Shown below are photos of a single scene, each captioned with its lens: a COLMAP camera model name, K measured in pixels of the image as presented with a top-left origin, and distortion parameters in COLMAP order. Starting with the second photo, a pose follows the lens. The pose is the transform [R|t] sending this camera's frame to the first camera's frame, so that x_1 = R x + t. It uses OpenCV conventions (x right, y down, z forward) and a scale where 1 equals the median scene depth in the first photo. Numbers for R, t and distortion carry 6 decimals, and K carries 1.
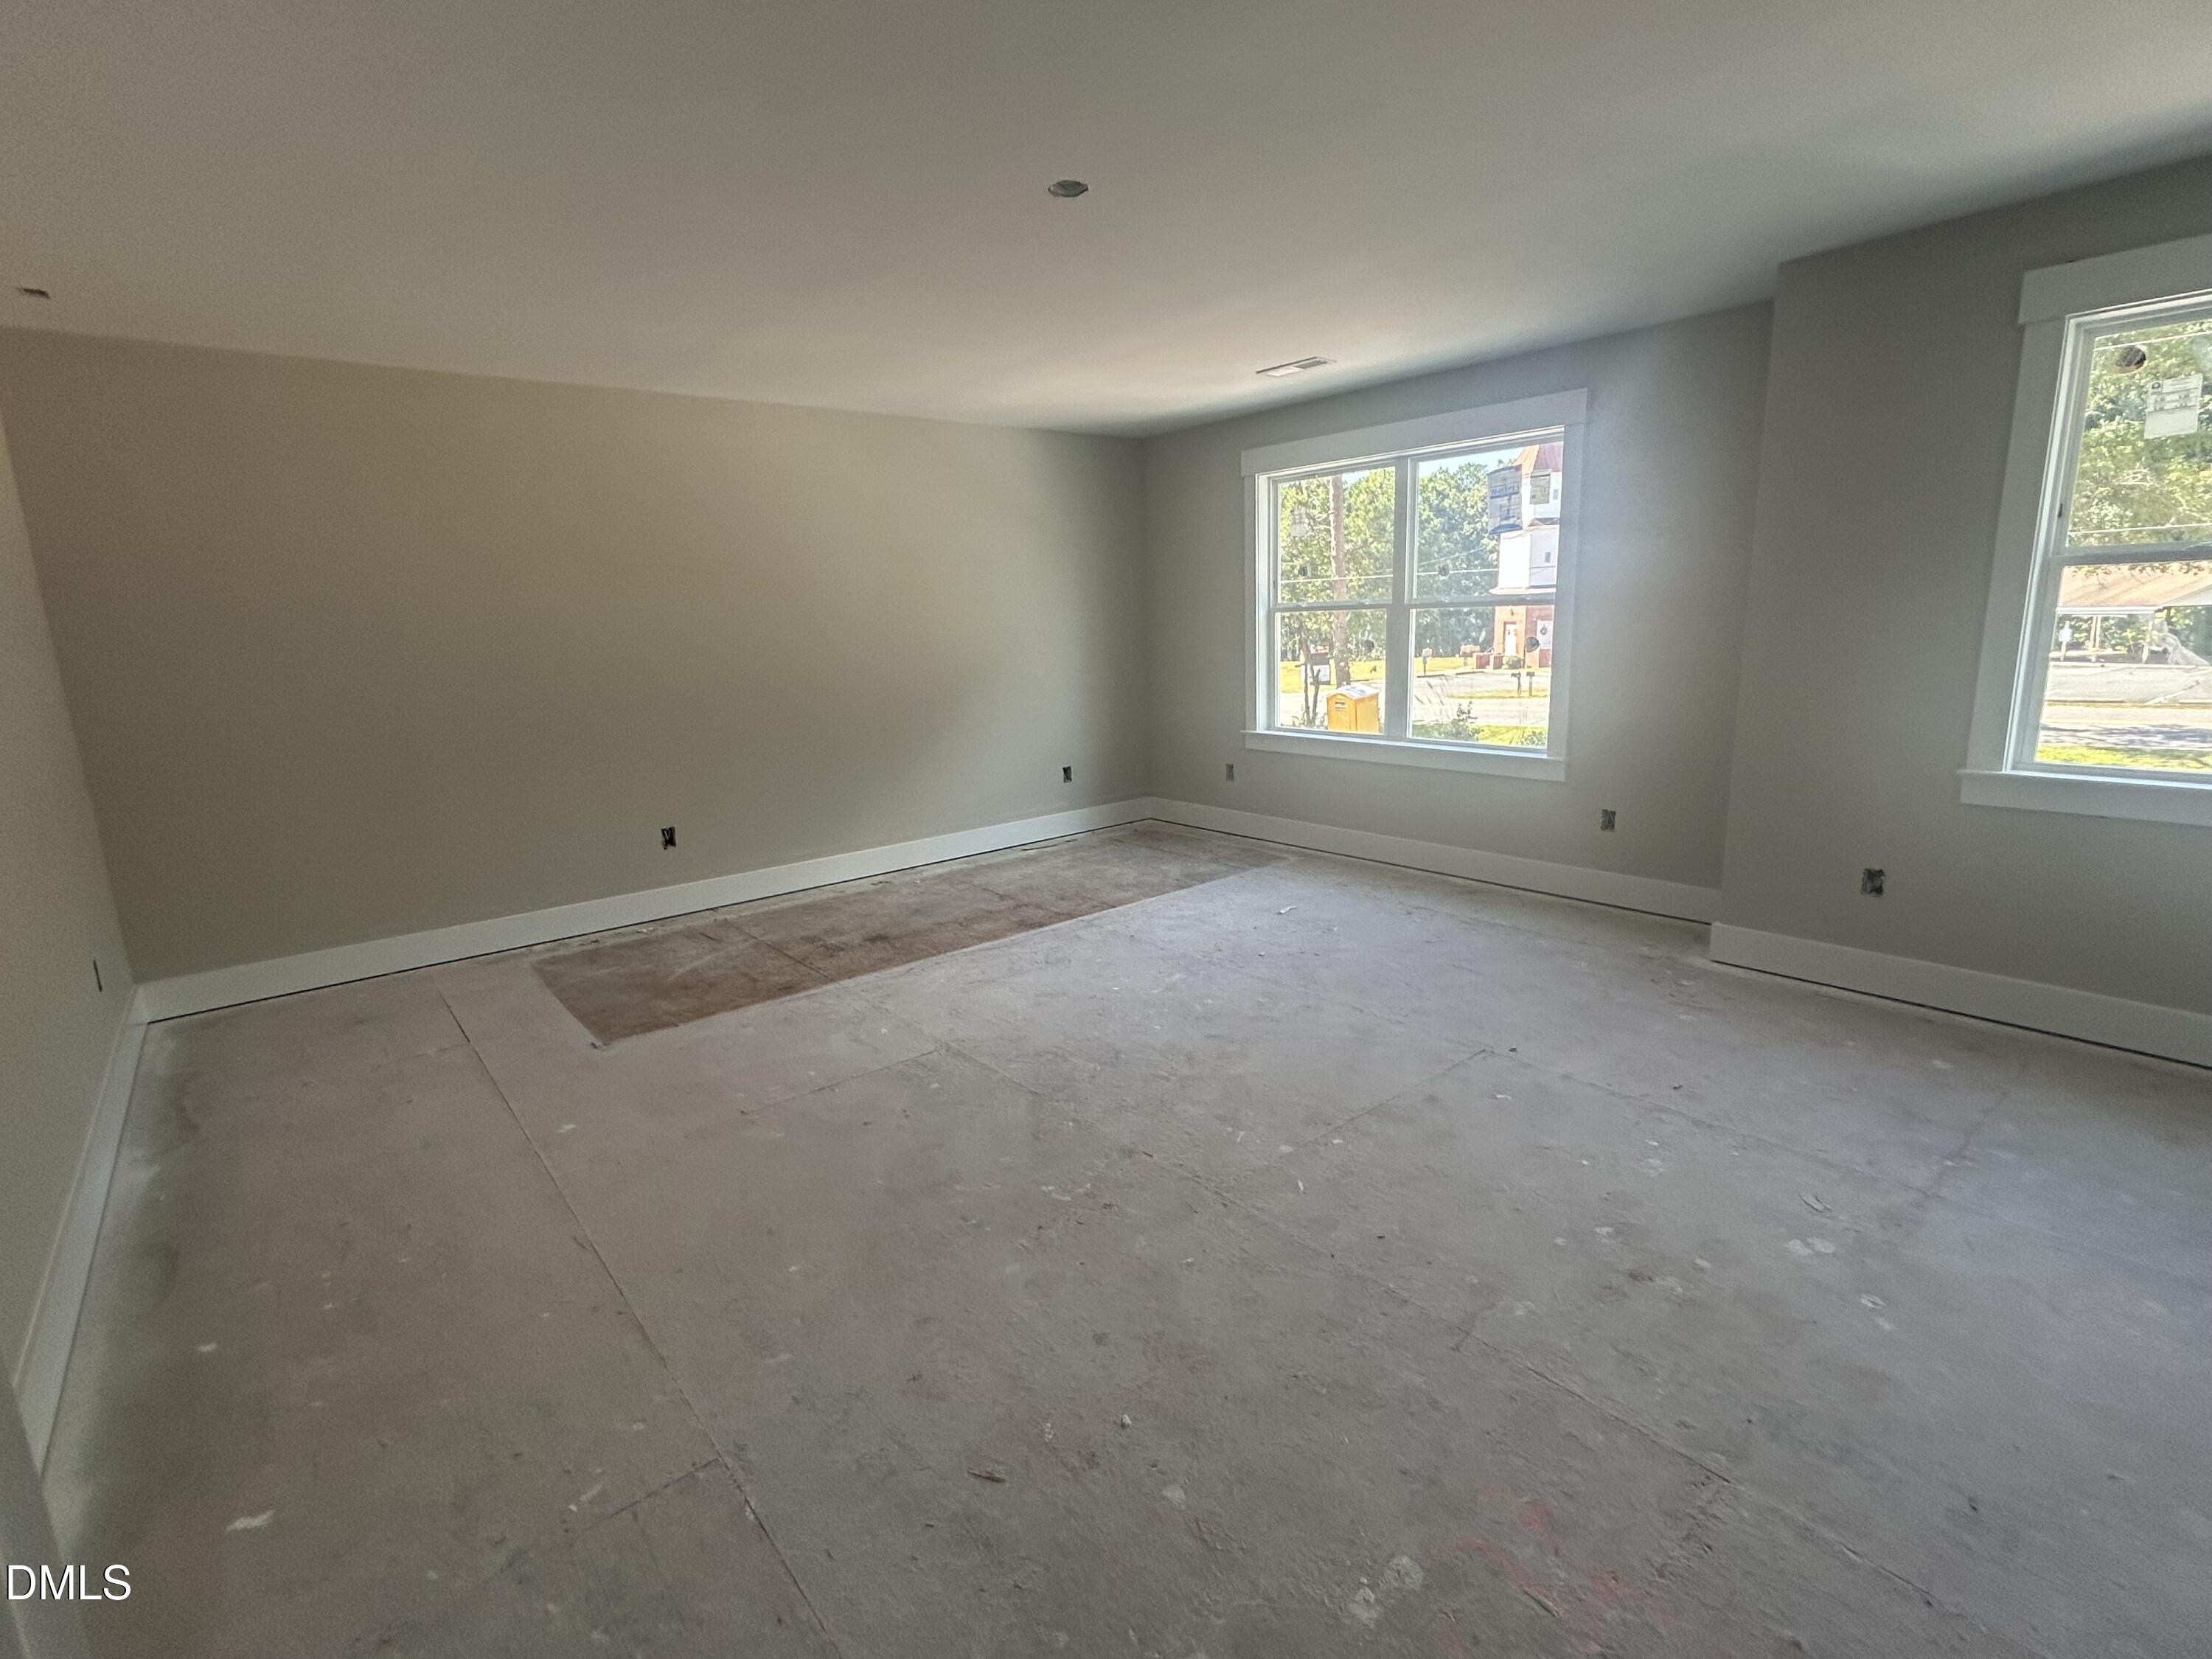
lens RADIAL K [[1048.7, 0, 1116.4], [0, 1048.7, 854.2], [0, 0, 1]] dist [0.000798, 0.001237]
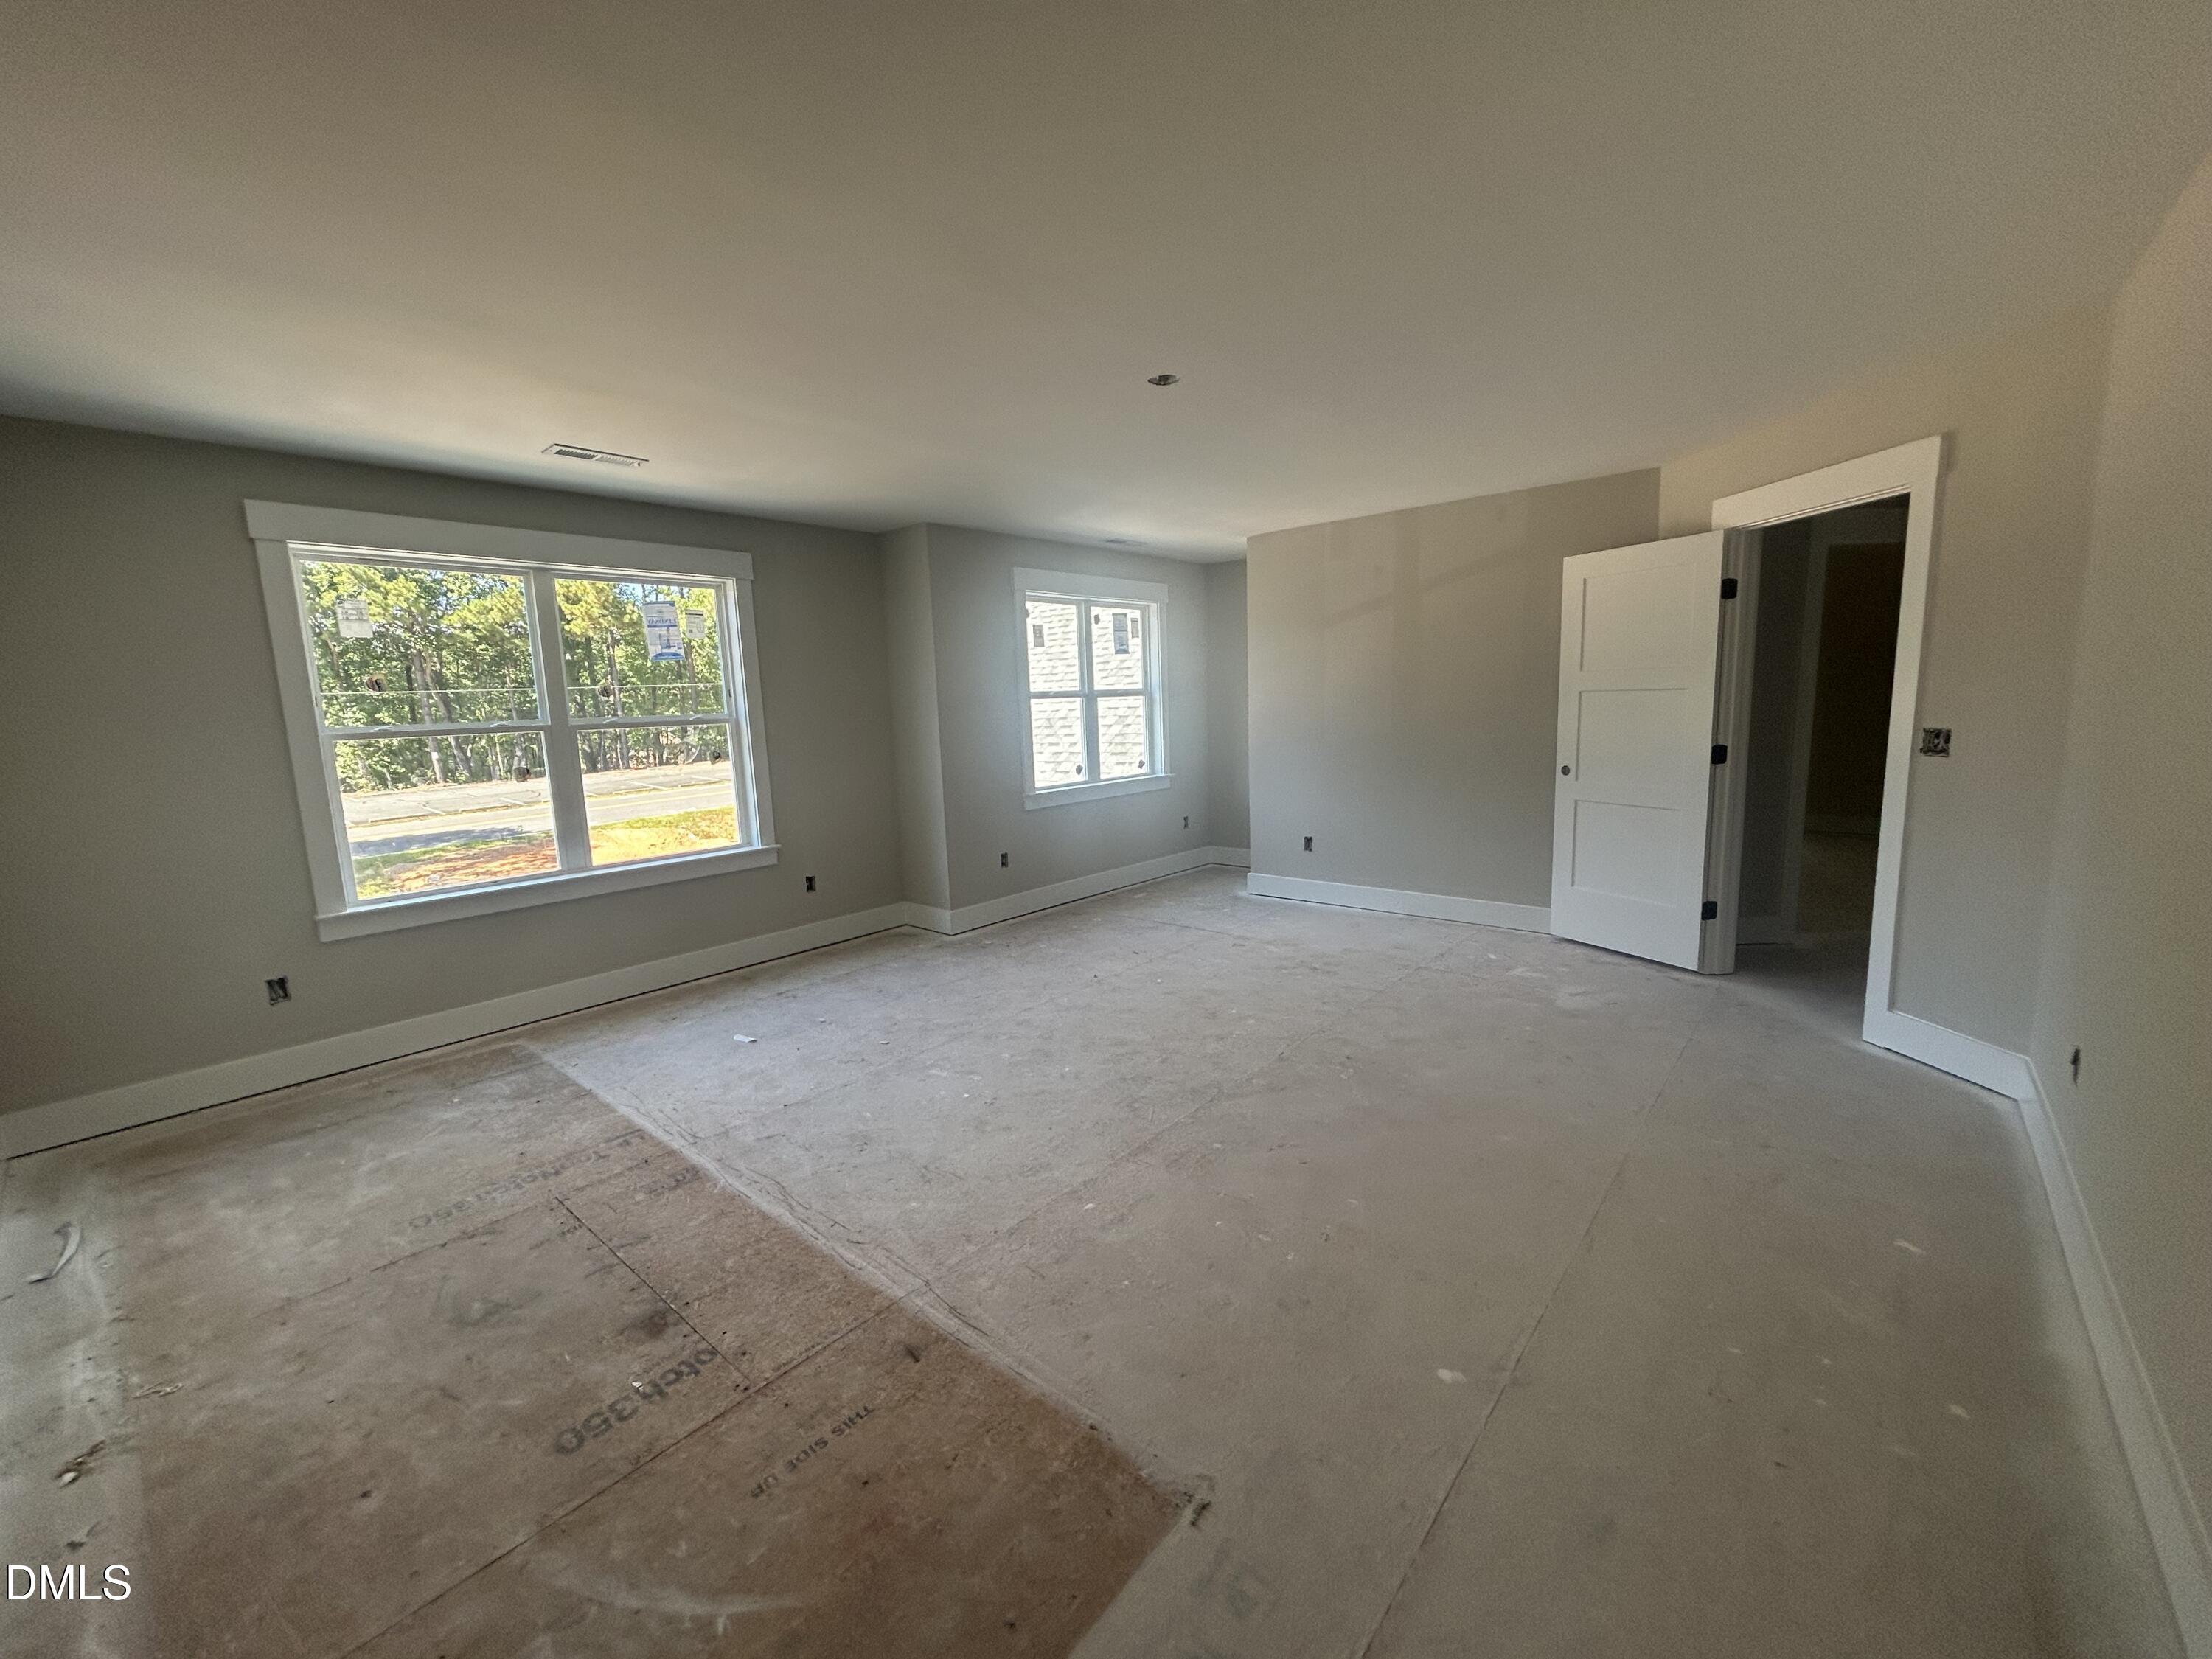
lens RADIAL K [[895.7, 0, 1116.8], [0, 895.7, 841.6], [0, 0, 1]] dist [0.001036, 0.000273]
pose [[-0.171225, -0.115779, 0.978405, -0.680960], [0.266062, 0.950741, 0.159067, -0.158349], [-0.948627, 0.287553, -0.131987, 0.779815]]
